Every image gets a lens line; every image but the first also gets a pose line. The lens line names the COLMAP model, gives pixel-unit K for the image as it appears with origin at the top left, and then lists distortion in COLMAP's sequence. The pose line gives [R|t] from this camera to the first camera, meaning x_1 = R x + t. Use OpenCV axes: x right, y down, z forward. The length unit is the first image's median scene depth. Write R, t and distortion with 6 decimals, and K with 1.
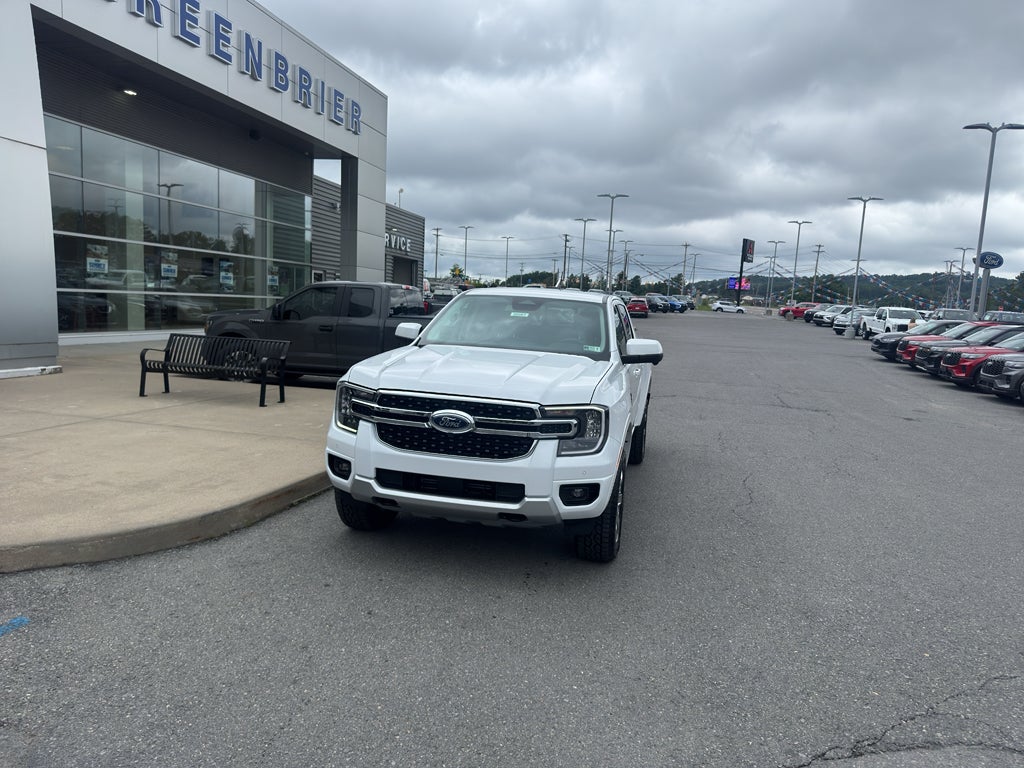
lens RADIAL K [[714.2, 0, 533.4], [0, 714.2, 389.9], [0, 0, 1]] dist [0.096276, -0.135298]
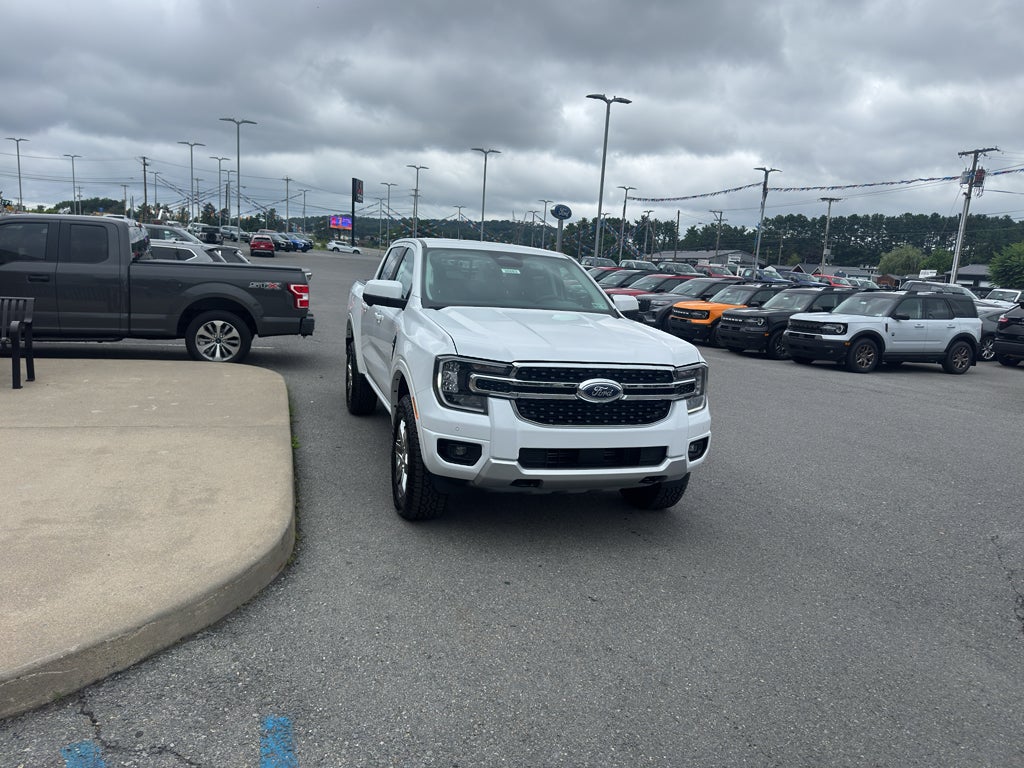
lens RADIAL K [[715.8, 0, 532.3], [0, 715.8, 378.0], [0, 0, 1]] dist [0.101795, -0.157605]
pose [[0.855907, -0.077681, 0.511262, -0.375800], [0.043611, 0.995974, 0.078320, -0.028576], [-0.515287, -0.044738, 0.855849, 0.123190]]
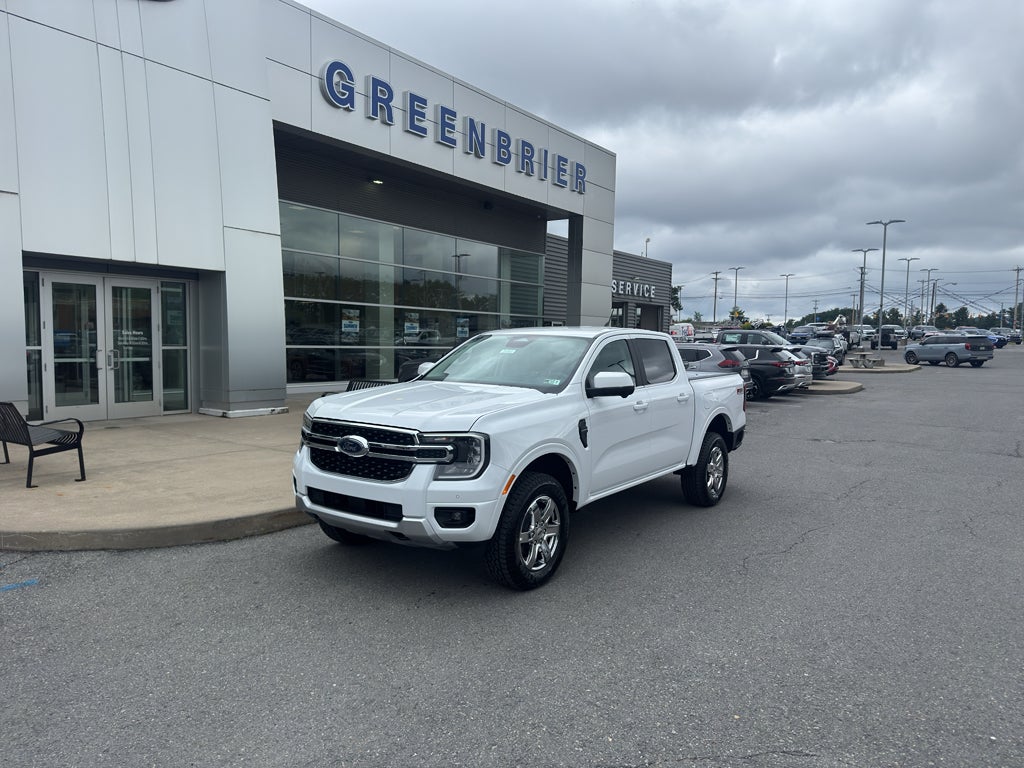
lens RADIAL K [[715.0, 0, 532.2], [0, 715.0, 390.4], [0, 0, 1]] dist [0.103056, -0.161290]
pose [[0.923090, -0.012325, -0.384387, 0.319660], [-0.012066, 0.998066, -0.060977, 0.012348], [0.384395, 0.060925, 0.921156, 0.032702]]
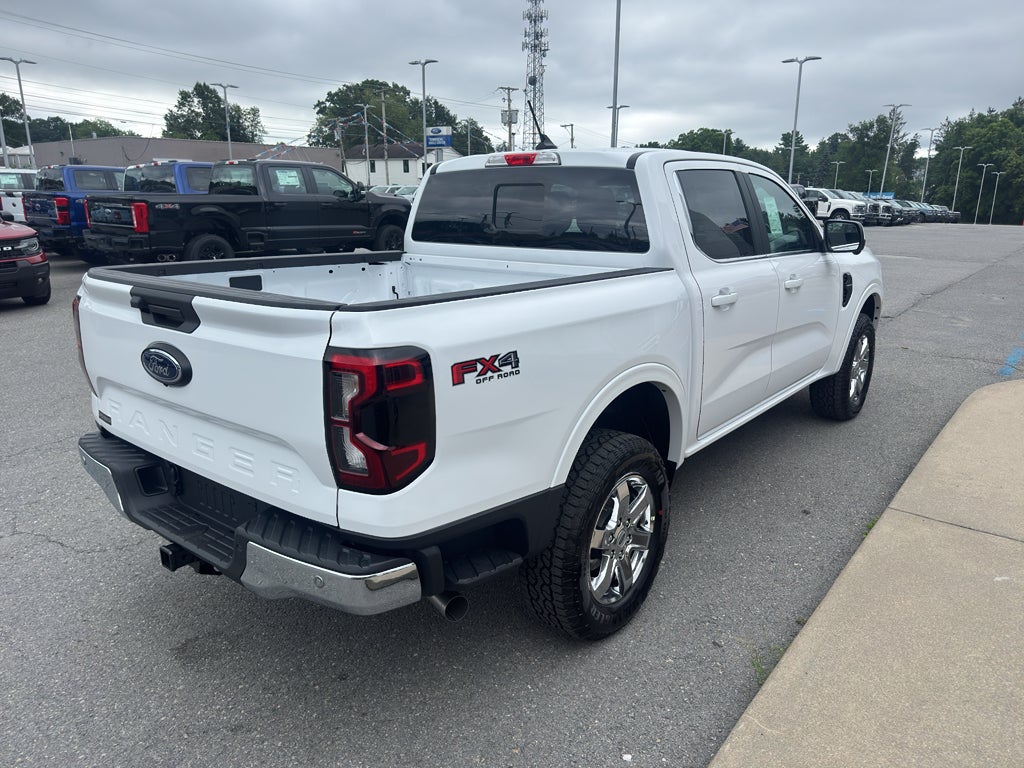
lens RADIAL K [[729.2, 0, 510.8], [0, 729.2, 381.6], [0, 0, 1]] dist [0.006054, -0.007607]
pose [[-0.889533, -0.170227, 0.423974, -0.167233], [0.002631, 0.926071, 0.377341, -0.174632], [-0.456863, 0.336772, -0.823323, 1.428422]]
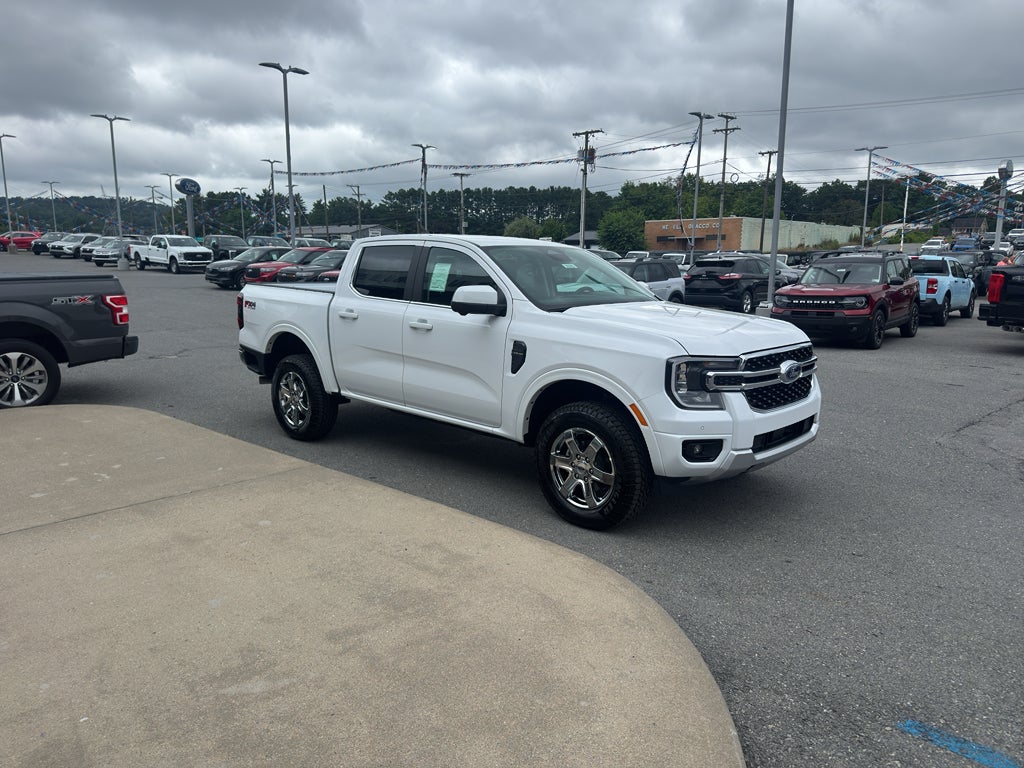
lens RADIAL K [[711.8, 0, 530.1], [0, 711.8, 386.9], [0, 0, 1]] dist [0.067244, -0.091598]
pose [[0.506261, -0.203900, 0.837929, -0.654577], [0.120281, 0.978844, 0.165518, -0.084536], [-0.853951, 0.016992, 0.520076, 0.427269]]
